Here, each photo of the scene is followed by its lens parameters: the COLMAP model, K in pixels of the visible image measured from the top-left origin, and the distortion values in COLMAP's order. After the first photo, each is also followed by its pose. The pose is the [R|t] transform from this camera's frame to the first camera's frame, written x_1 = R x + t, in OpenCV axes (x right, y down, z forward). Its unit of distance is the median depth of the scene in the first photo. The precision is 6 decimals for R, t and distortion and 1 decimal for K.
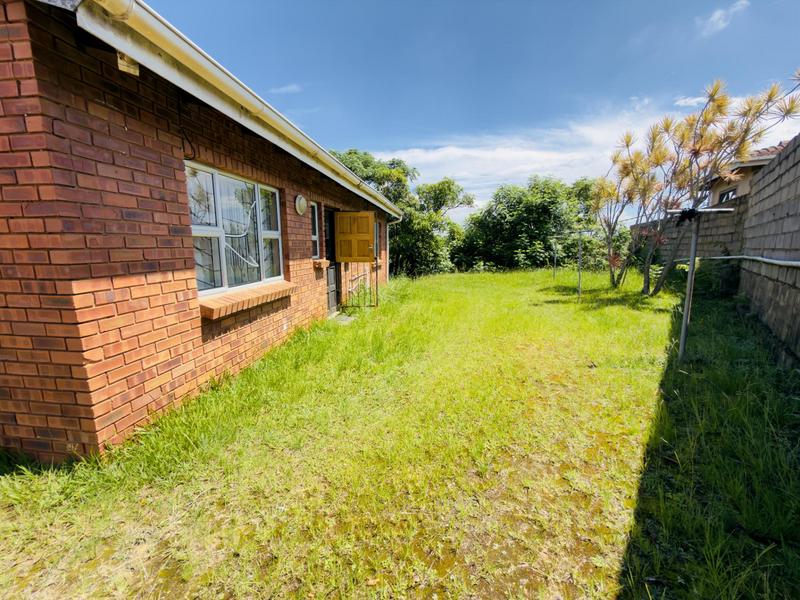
lens RADIAL K [[319.4, 0, 401.2], [0, 319.4, 300.9], [0, 0, 1]] dist [0.000415, -0.000195]
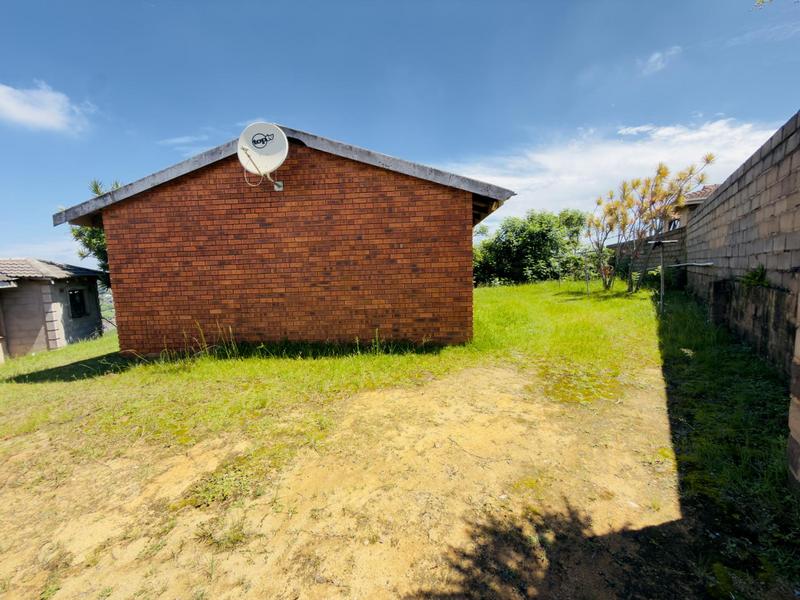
lens RADIAL K [[318.9, 0, 403.6], [0, 318.9, 299.7], [0, 0, 1]] dist [0.001853, 0.000140]
pose [[0.996136, -0.046377, 0.074586, -0.543548], [0.052046, 0.995753, -0.075942, 0.098286], [-0.070747, 0.079530, 0.994319, -0.544651]]
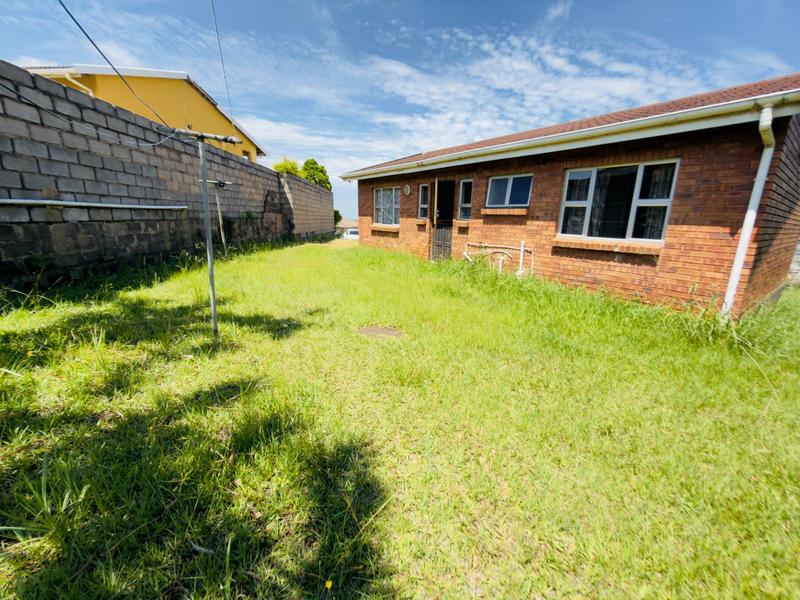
lens RADIAL K [[318.9, 0, 403.6], [0, 318.9, 299.7], [0, 0, 1]] dist [0.001853, 0.000140]
pose [[-0.727686, 0.141594, -0.671137, 0.851168], [-0.148942, 0.922495, 0.356116, -0.276210], [0.669544, 0.359102, -0.650197, 1.865931]]
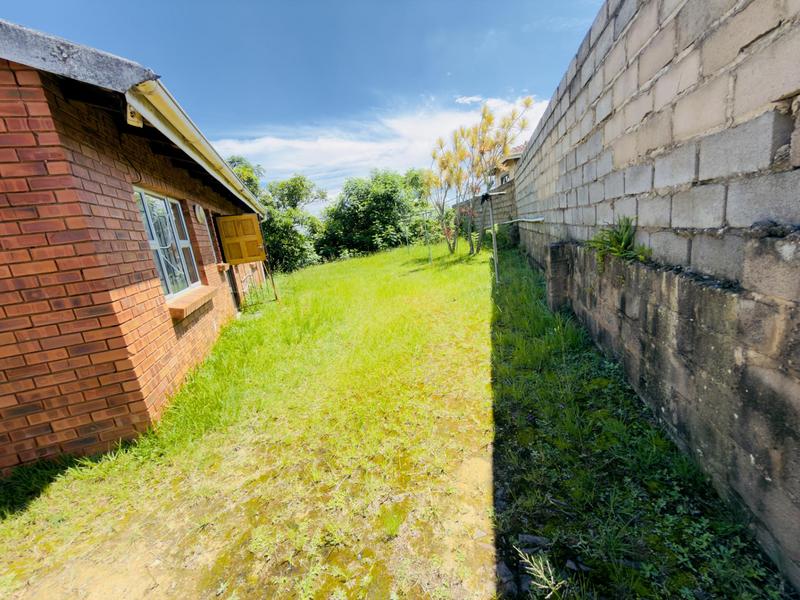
lens RADIAL K [[318.9, 0, 403.6], [0, 318.9, 299.7], [0, 0, 1]] dist [0.001853, 0.000140]
pose [[0.886847, -0.206772, 0.413216, -0.152246], [0.198203, 0.978067, 0.064038, 0.033479], [-0.417394, 0.025109, 0.908379, -0.174190]]
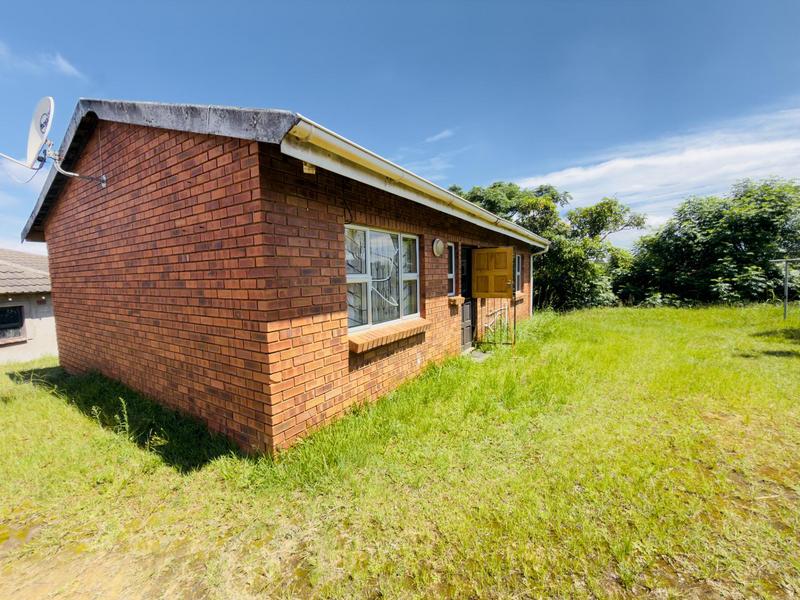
lens RADIAL K [[319.4, 0, 401.2], [0, 319.4, 300.9], [0, 0, 1]] dist [0.000415, -0.000195]
pose [[0.903650, 0.009649, -0.428164, 0.026284], [-0.048384, 0.995646, -0.079678, -0.021043], [0.425531, 0.092717, 0.900182, -0.004476]]
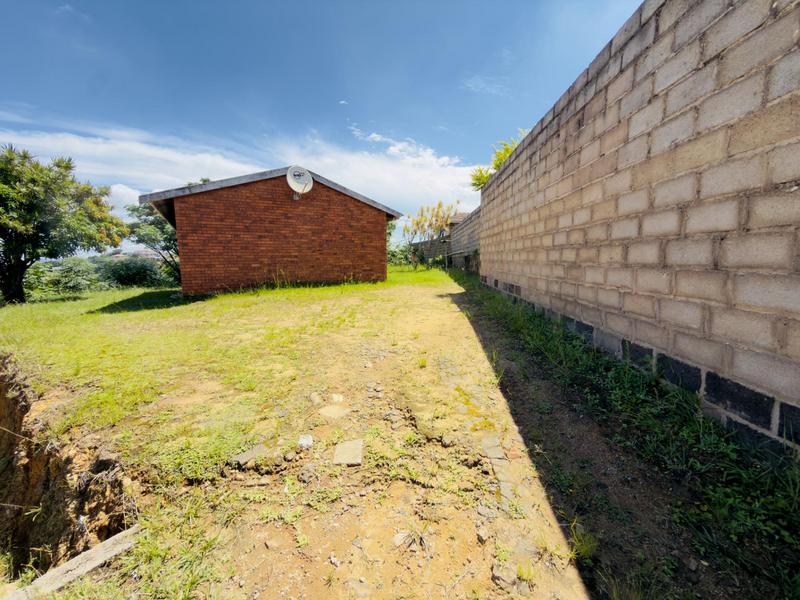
lens RADIAL K [[318.9, 0, 403.6], [0, 318.9, 299.7], [0, 0, 1]] dist [0.001853, 0.000140]
pose [[0.775813, -0.092188, 0.624192, -1.414642], [0.126388, 0.991924, -0.010589, 0.302609], [-0.618175, 0.087105, 0.781199, -1.219129]]
